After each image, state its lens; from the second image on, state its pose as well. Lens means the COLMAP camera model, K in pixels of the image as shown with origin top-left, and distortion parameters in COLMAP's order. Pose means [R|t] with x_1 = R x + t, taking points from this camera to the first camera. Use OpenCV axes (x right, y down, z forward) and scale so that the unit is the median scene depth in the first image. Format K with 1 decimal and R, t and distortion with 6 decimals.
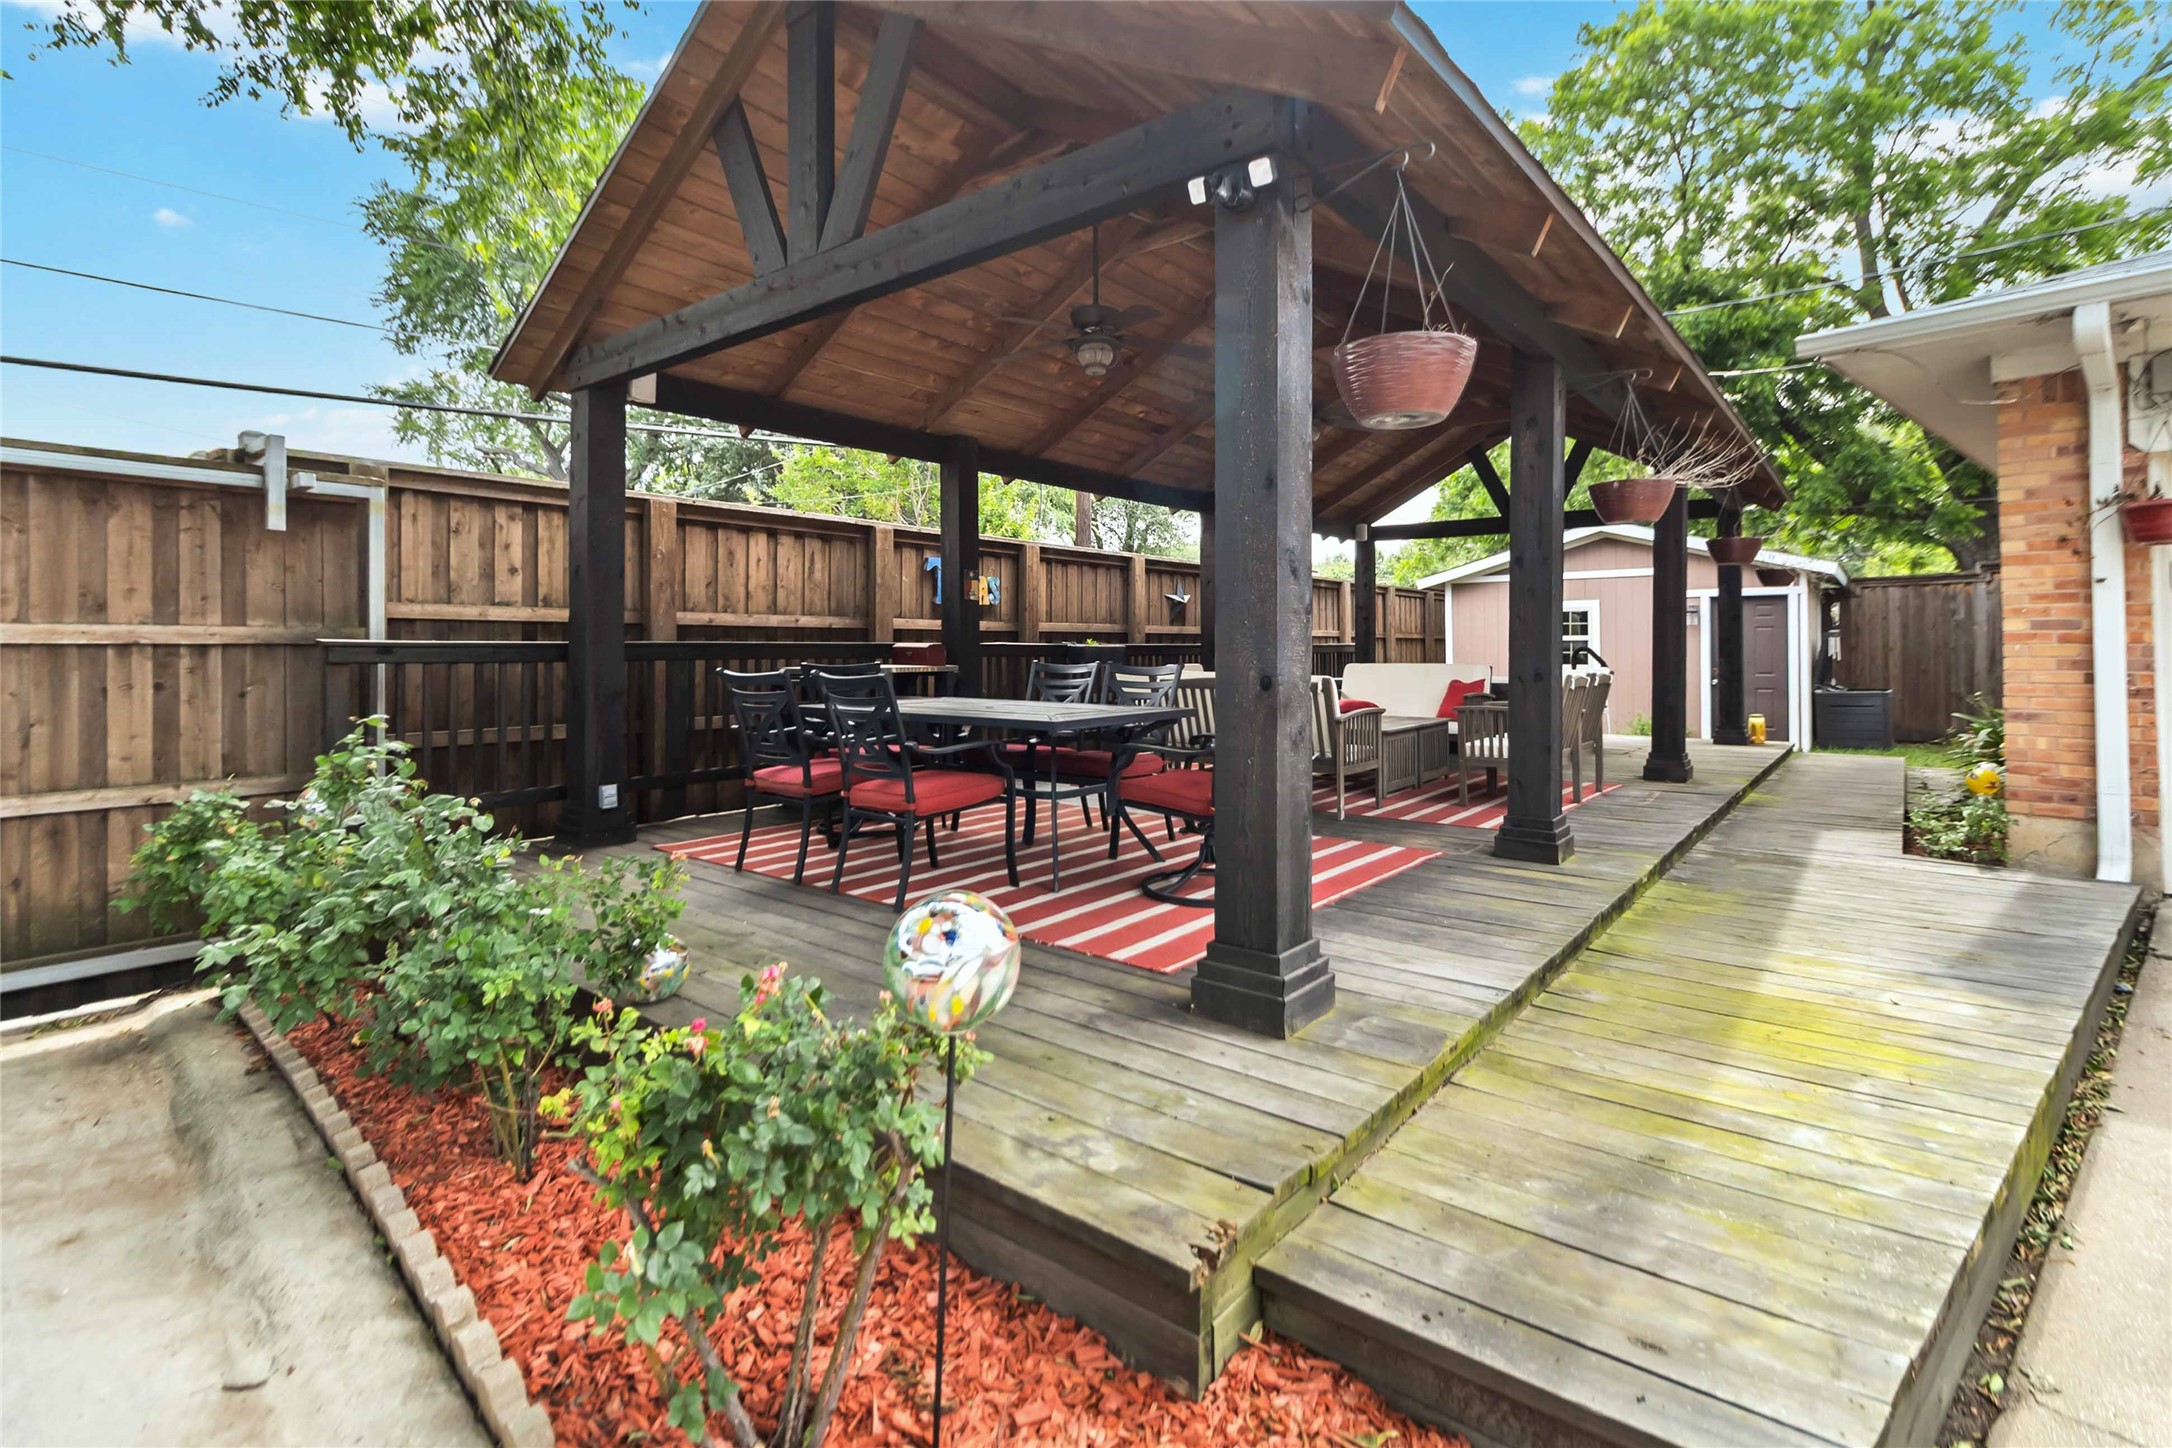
lens RADIAL K [[1008.2, 0, 1112.8], [0, 1008.2, 647.3], [0, 0, 1]] dist [0.002605, 0.000764]
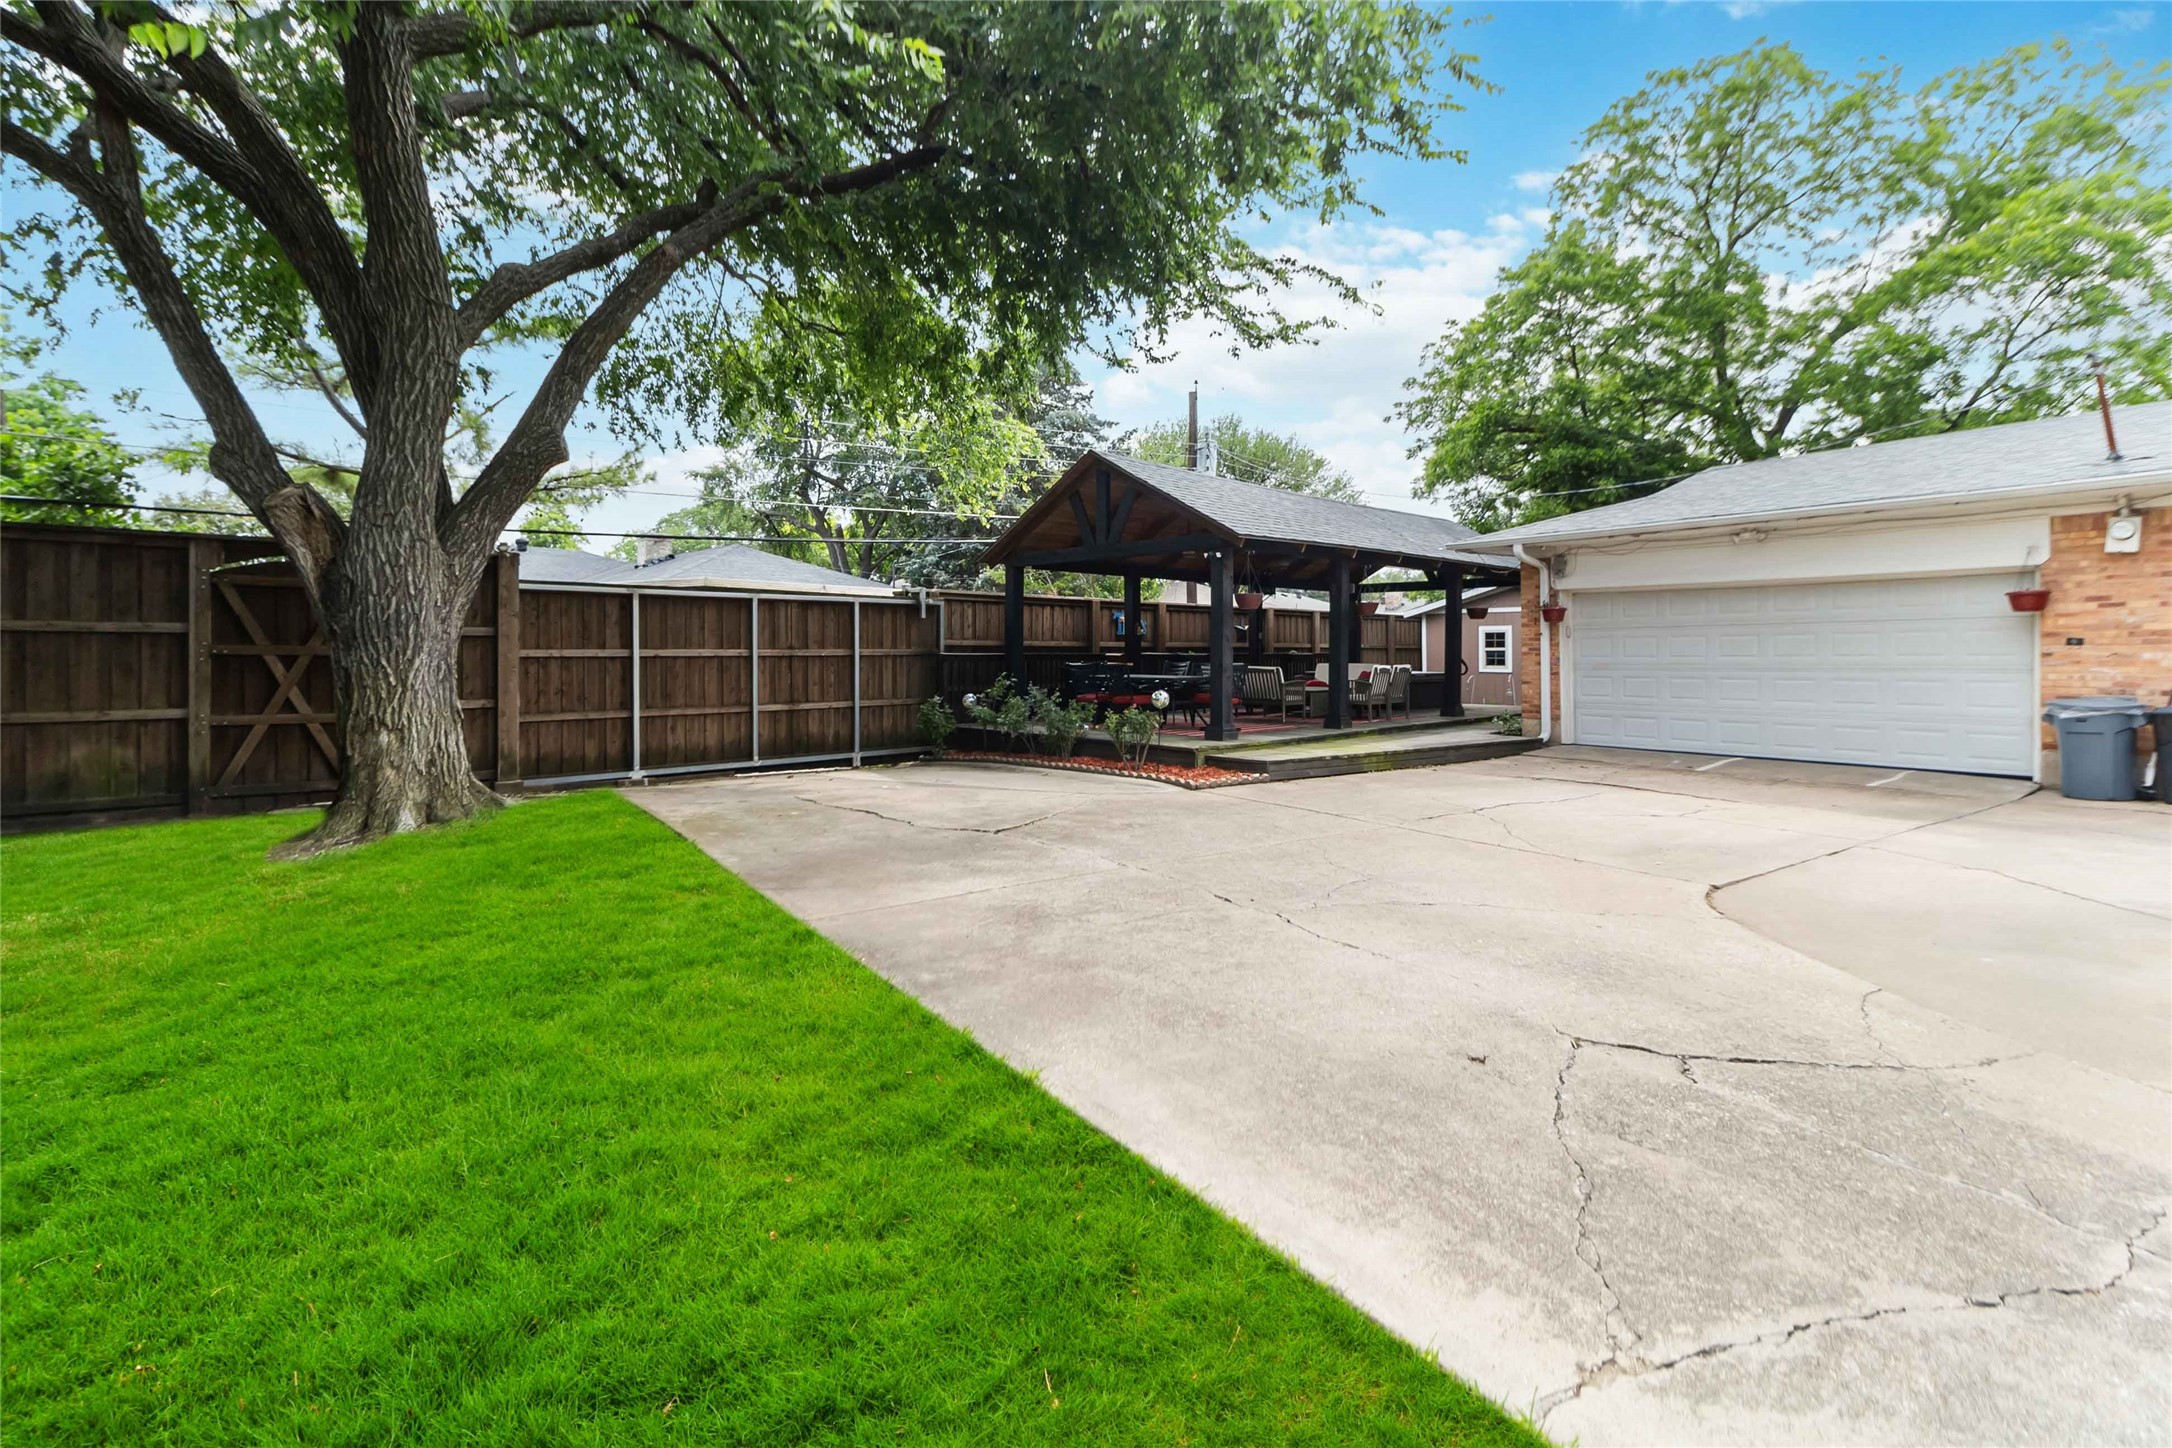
lens RADIAL K [[1006.1, 0, 1108.4], [0, 1006.1, 670.3], [0, 0, 1]] dist [0.000523, 0.000473]
pose [[0.992751, 0.004361, -0.120113, 0.086525], [-0.002006, 0.999804, 0.019717, -0.013497], [0.120176, -0.019333, 0.992564, -1.602724]]
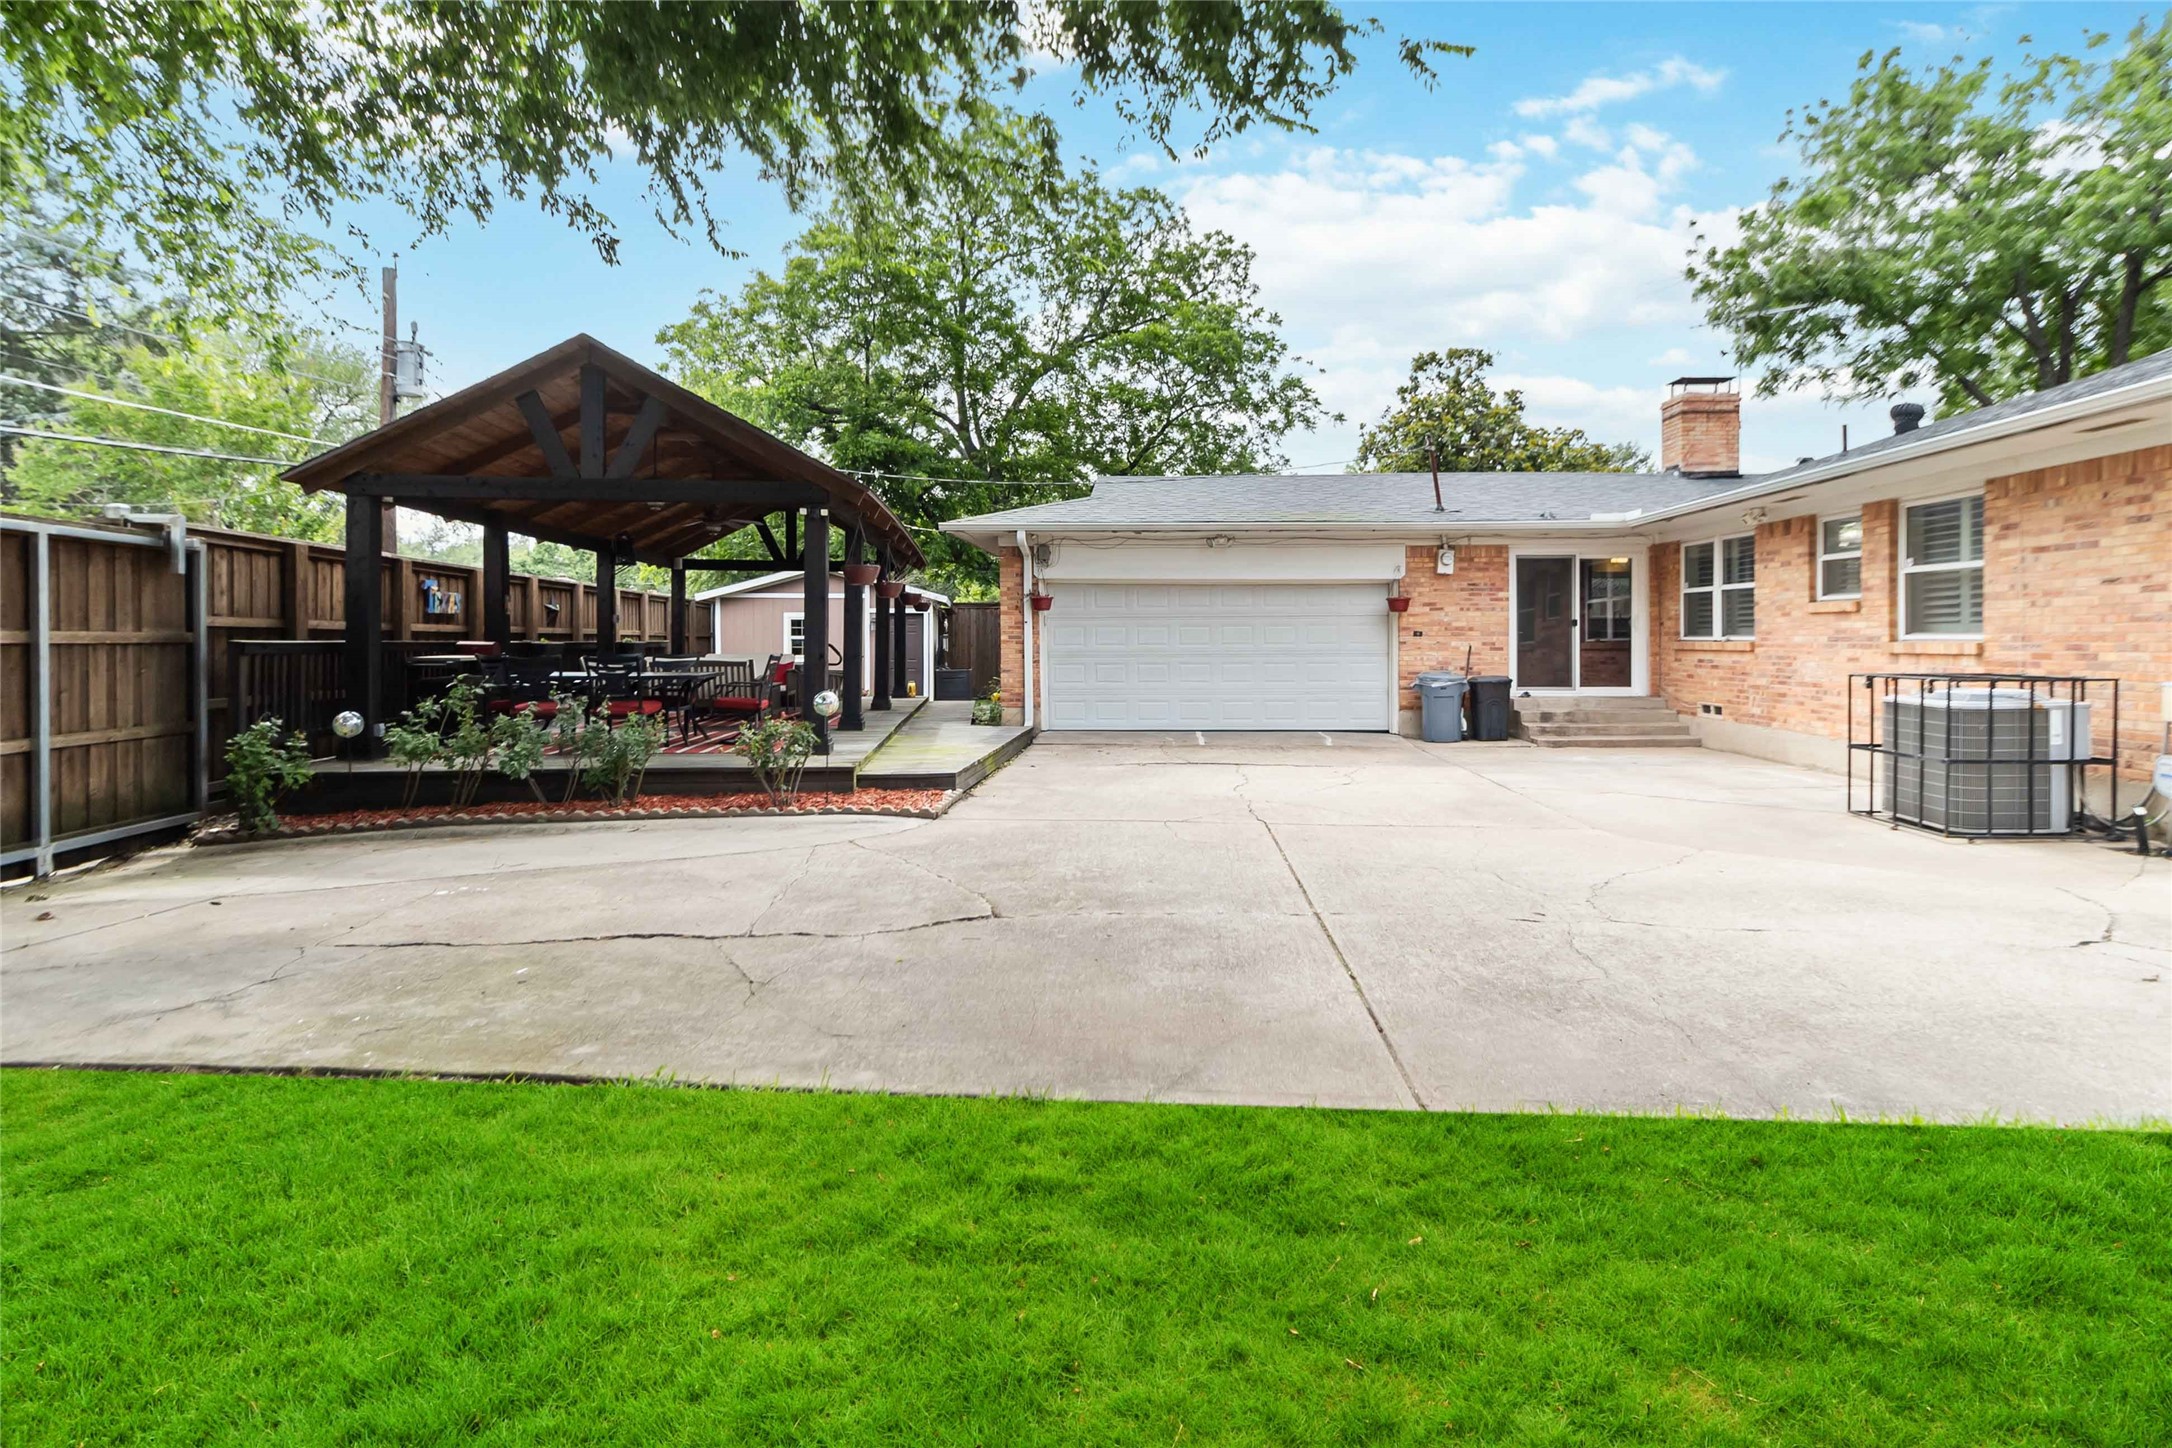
lens RADIAL K [[1036.2, 0, 1108.9], [0, 1036.2, 663.9], [0, 0, 1]] dist [0.000606, 0.000517]
pose [[0.708226, -0.011307, 0.705895, -0.757085], [-0.004029, 0.999791, 0.020057, -0.006621], [-0.705974, -0.017049, 0.708032, -1.014879]]
